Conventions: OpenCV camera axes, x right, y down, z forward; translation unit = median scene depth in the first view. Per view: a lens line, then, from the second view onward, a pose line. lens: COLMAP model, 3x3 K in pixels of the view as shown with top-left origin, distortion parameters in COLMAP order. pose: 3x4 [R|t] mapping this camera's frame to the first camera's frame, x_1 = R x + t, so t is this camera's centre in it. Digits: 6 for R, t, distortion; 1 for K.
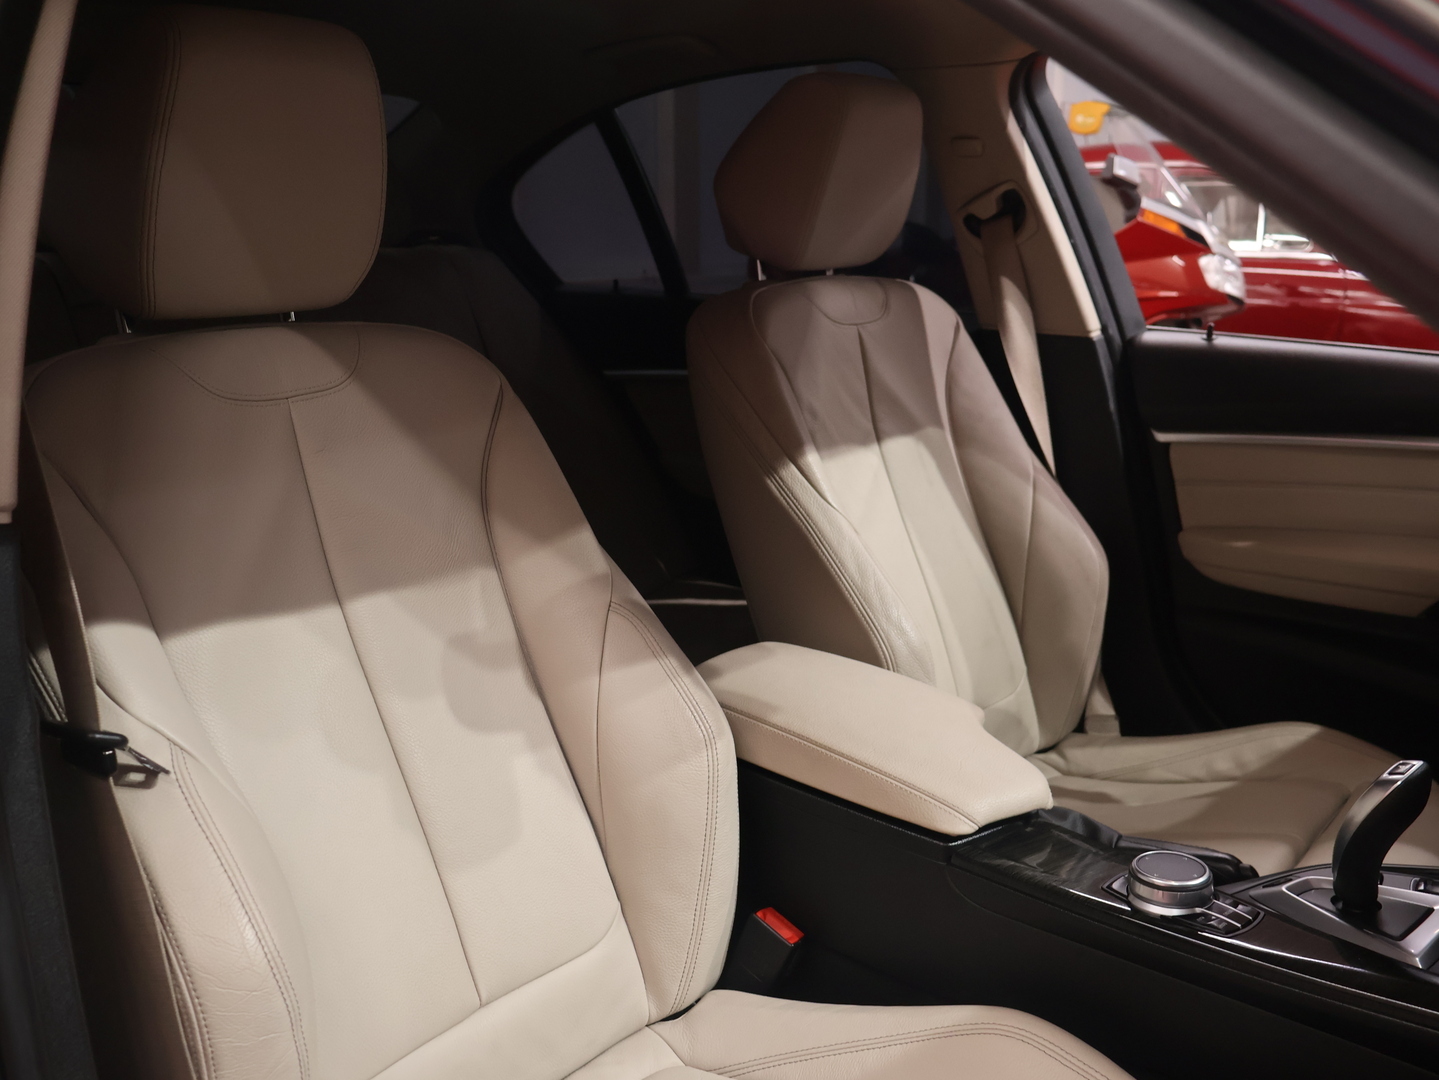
lens RADIAL K [[1315.7, 0, 719.5], [0, 1315.7, 540.0], [0, 0, 1]] dist [-0.051985, 0.005690]
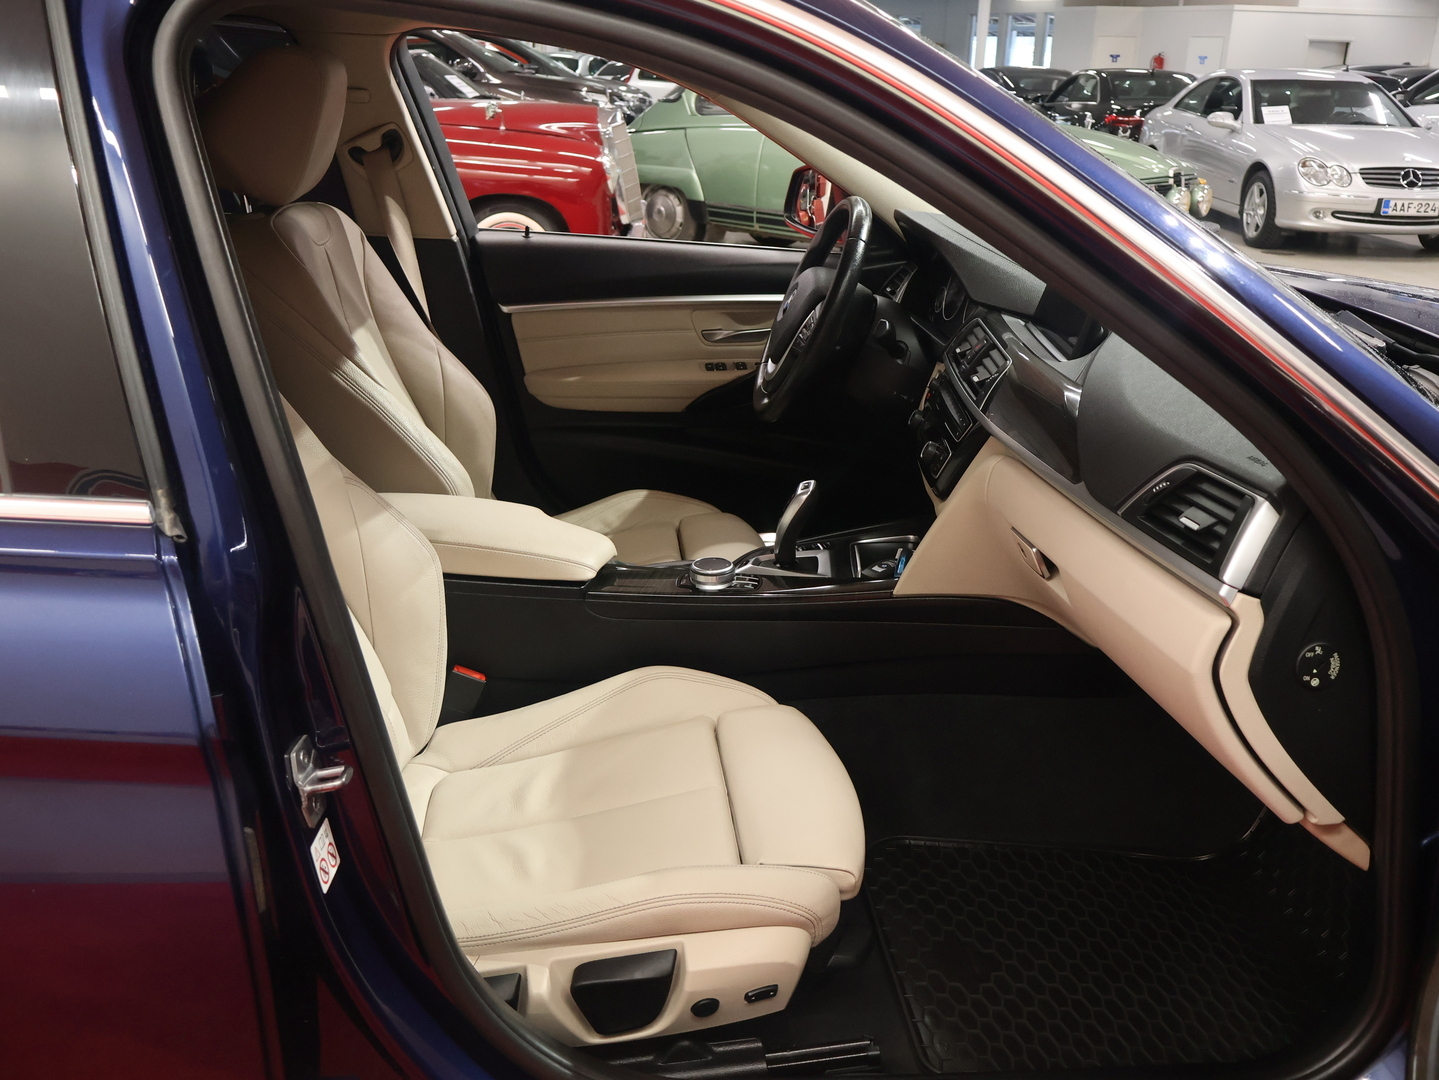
lens RADIAL K [[1315.7, 0, 719.5], [0, 1315.7, 540.0], [0, 0, 1]] dist [-0.051985, 0.005690]
pose [[0.710862, -0.201761, 0.673771, -0.500731], [0.112814, 0.978276, 0.173920, -0.056372], [-0.694225, -0.047622, 0.718181, -0.181085]]
